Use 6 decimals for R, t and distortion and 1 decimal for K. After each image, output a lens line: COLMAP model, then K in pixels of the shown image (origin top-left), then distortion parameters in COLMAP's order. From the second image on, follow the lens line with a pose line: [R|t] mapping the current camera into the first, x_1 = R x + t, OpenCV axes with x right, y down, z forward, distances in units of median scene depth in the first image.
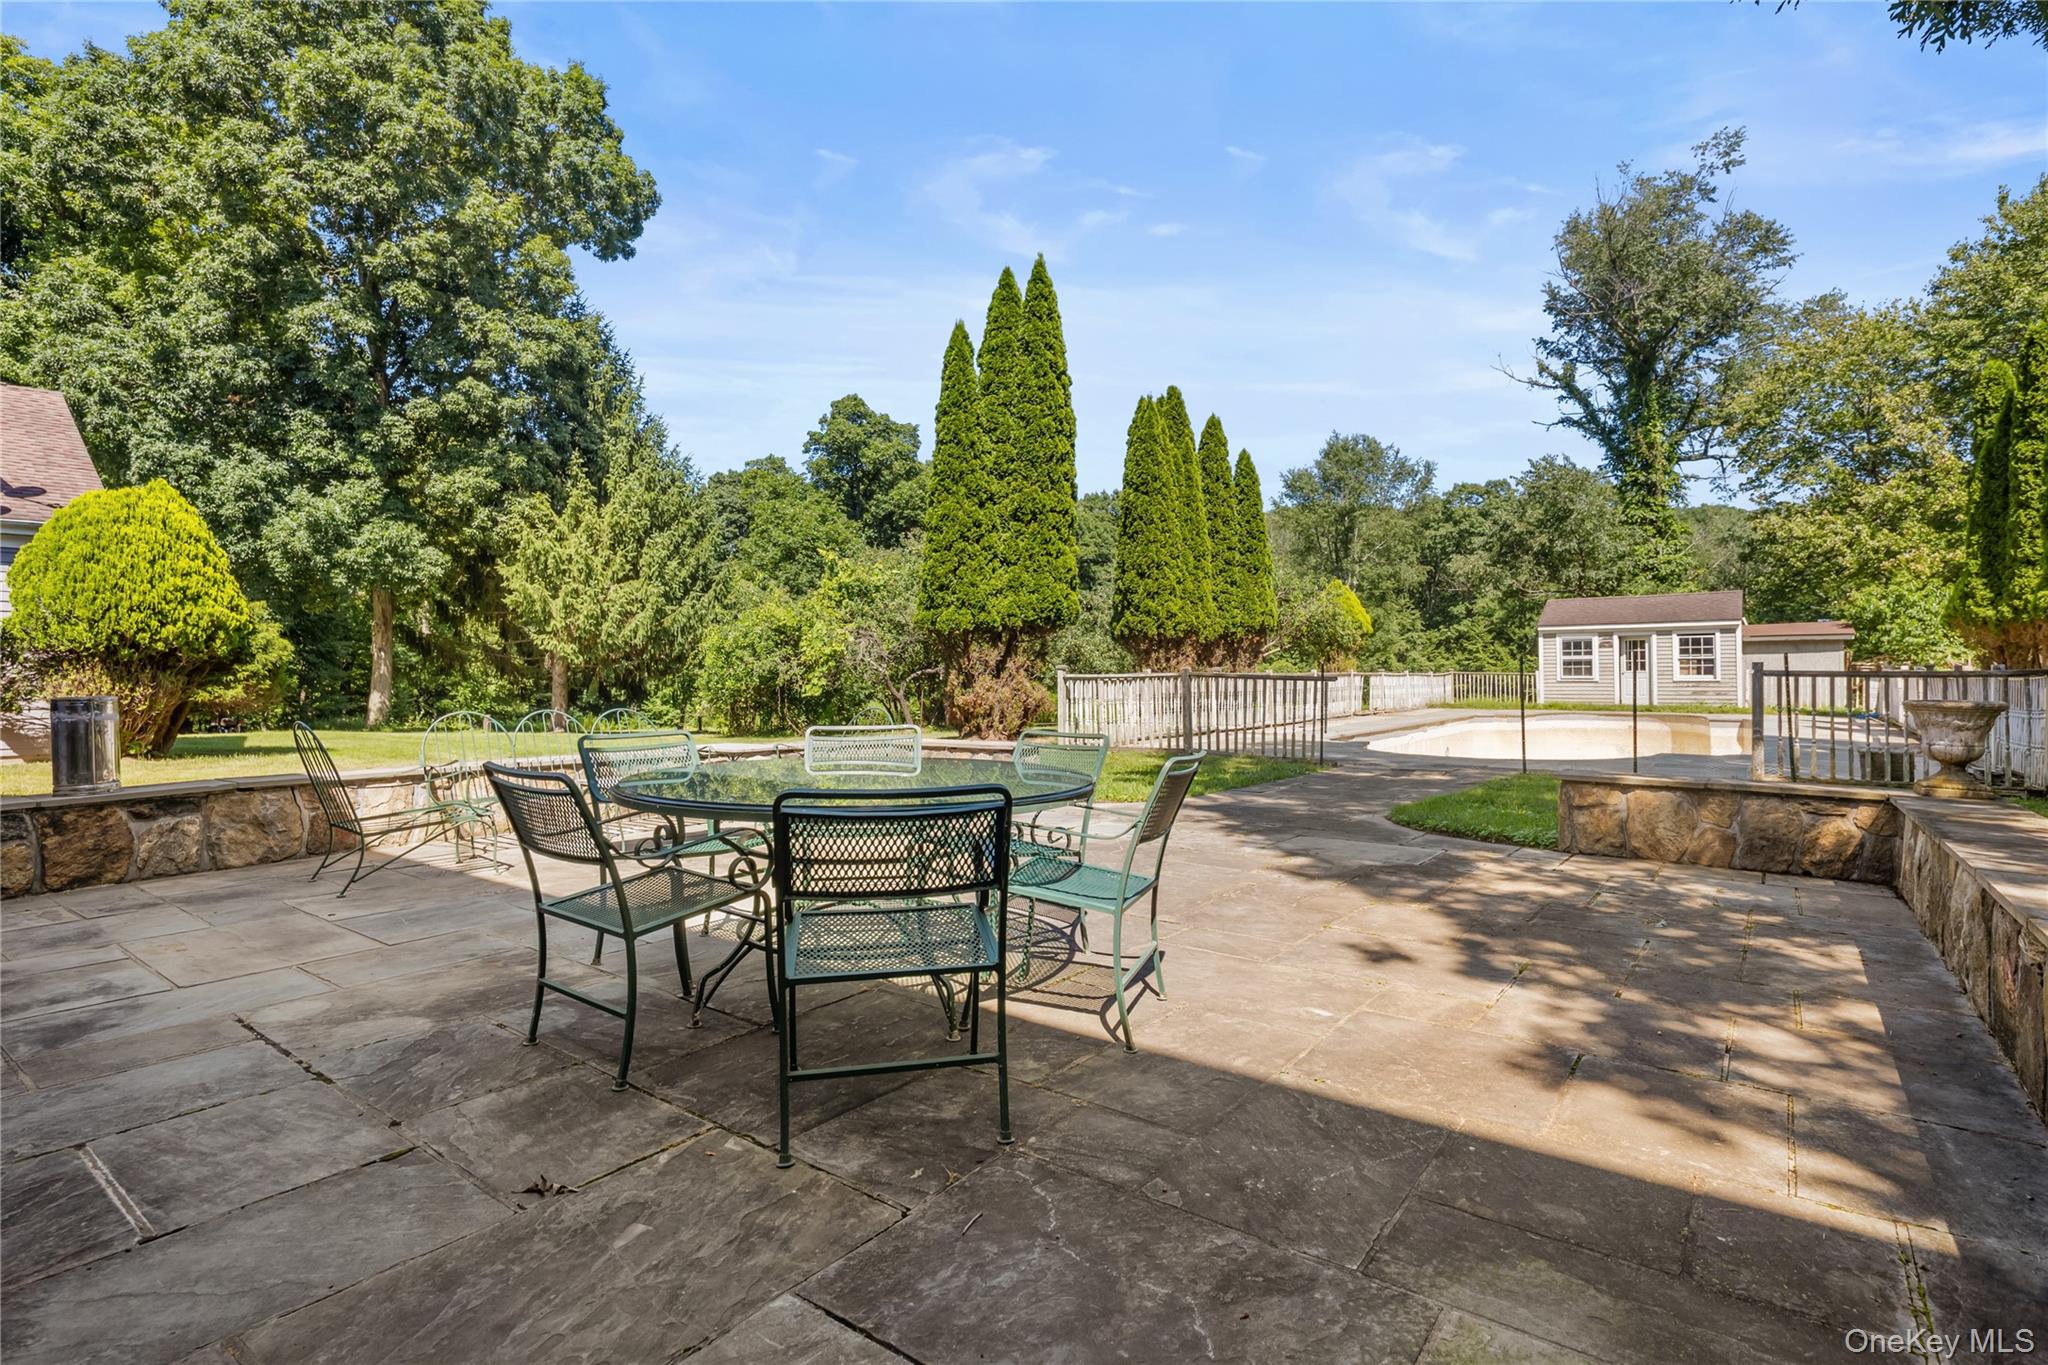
lens RADIAL K [[1004.5, 0, 1024.1], [0, 1004.5, 678.4], [0, 0, 1]] dist [0.001352, -0.000401]
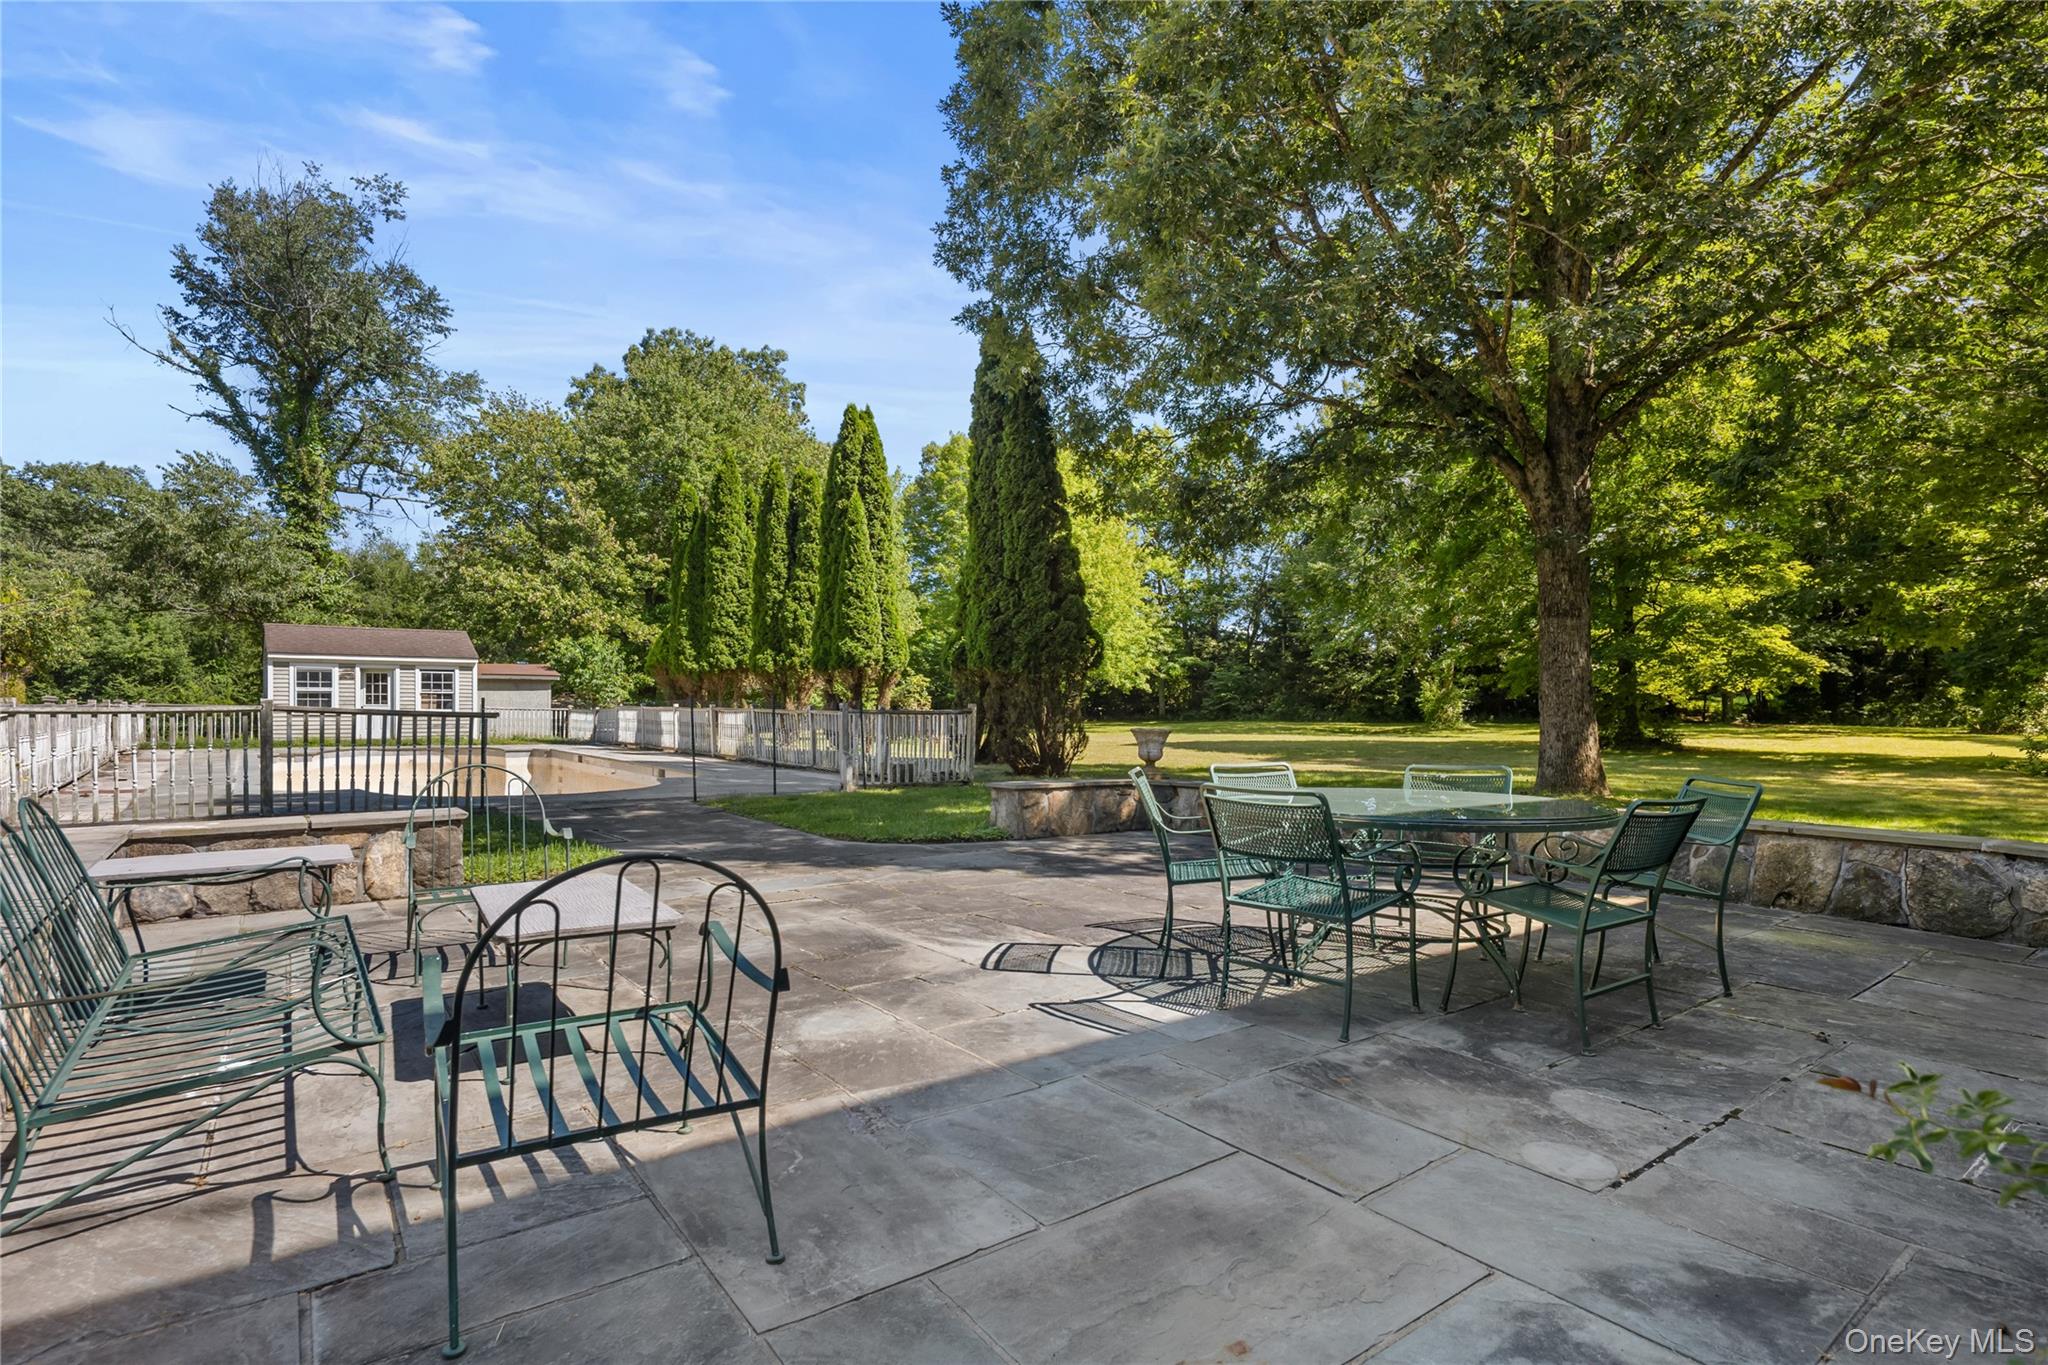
lens RADIAL K [[1004.5, 0, 1023.0], [0, 1004.5, 724.0], [0, 0, 1]] dist [0.001352, -0.000401]
pose [[0.267586, -0.009319, 0.963489, -0.132280], [-0.003627, 0.999936, 0.010679, -0.000940], [-0.963527, -0.006352, 0.267535, 0.100143]]
